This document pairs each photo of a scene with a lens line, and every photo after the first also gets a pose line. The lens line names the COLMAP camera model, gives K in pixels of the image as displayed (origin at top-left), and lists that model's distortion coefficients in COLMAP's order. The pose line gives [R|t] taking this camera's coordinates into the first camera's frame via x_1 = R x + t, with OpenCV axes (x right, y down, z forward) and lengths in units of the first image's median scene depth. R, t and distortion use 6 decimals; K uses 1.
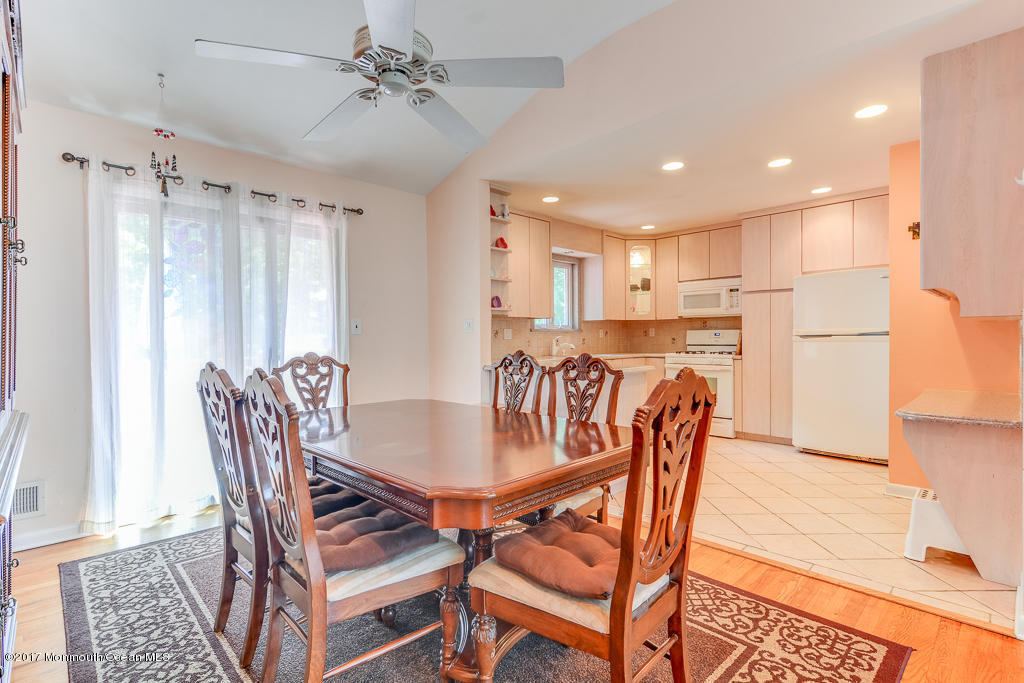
lens RADIAL K [[489.9, 0, 498.1], [0, 489.9, 346.8], [0, 0, 1]] dist [0.013664, -0.005159]
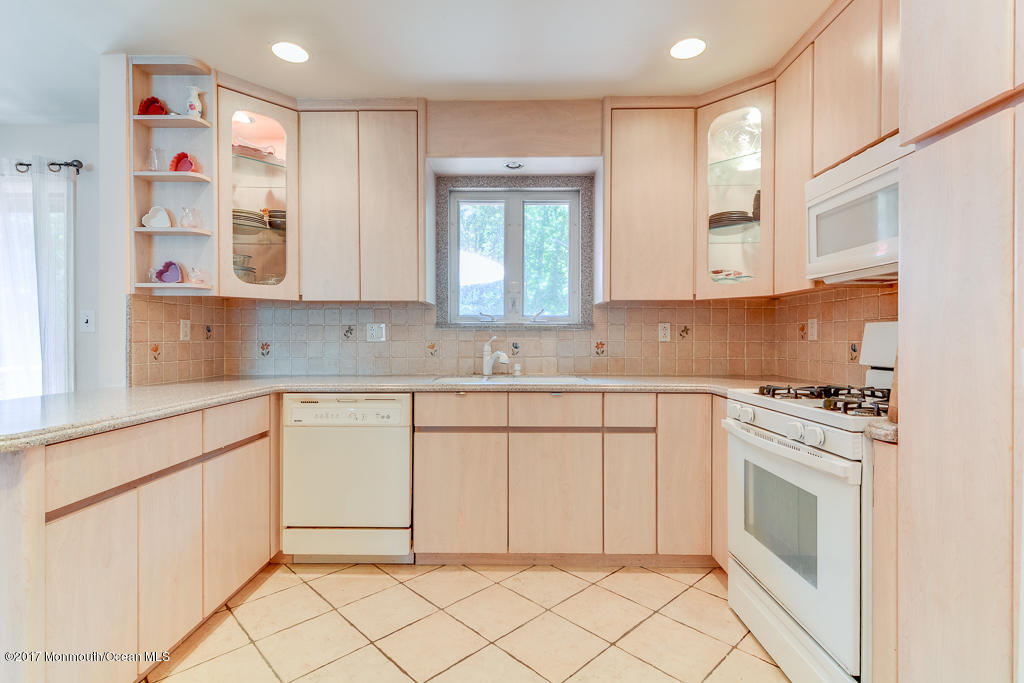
lens RADIAL K [[489.9, 0, 516.5], [0, 489.9, 341.0], [0, 0, 1]] dist [0.013664, -0.005159]
pose [[0.717288, 0.012836, -0.696658, 0.480000], [-0.021847, 0.999753, -0.004073, -0.015613], [0.696434, 0.018141, 0.717392, 0.642746]]
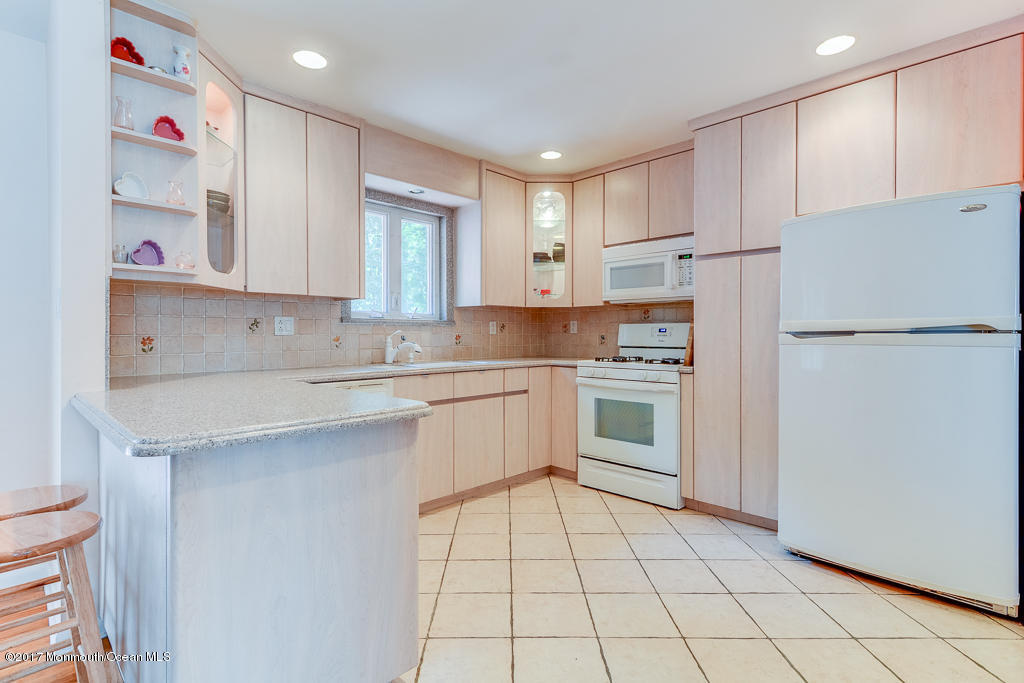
lens RADIAL K [[489.9, 0, 508.2], [0, 489.9, 337.5], [0, 0, 1]] dist [0.013664, -0.005159]
pose [[0.999558, 0.009181, 0.028284, 0.237169], [-0.008838, 0.999886, -0.012211, -0.007022], [-0.028393, 0.011956, 0.999525, 0.388766]]
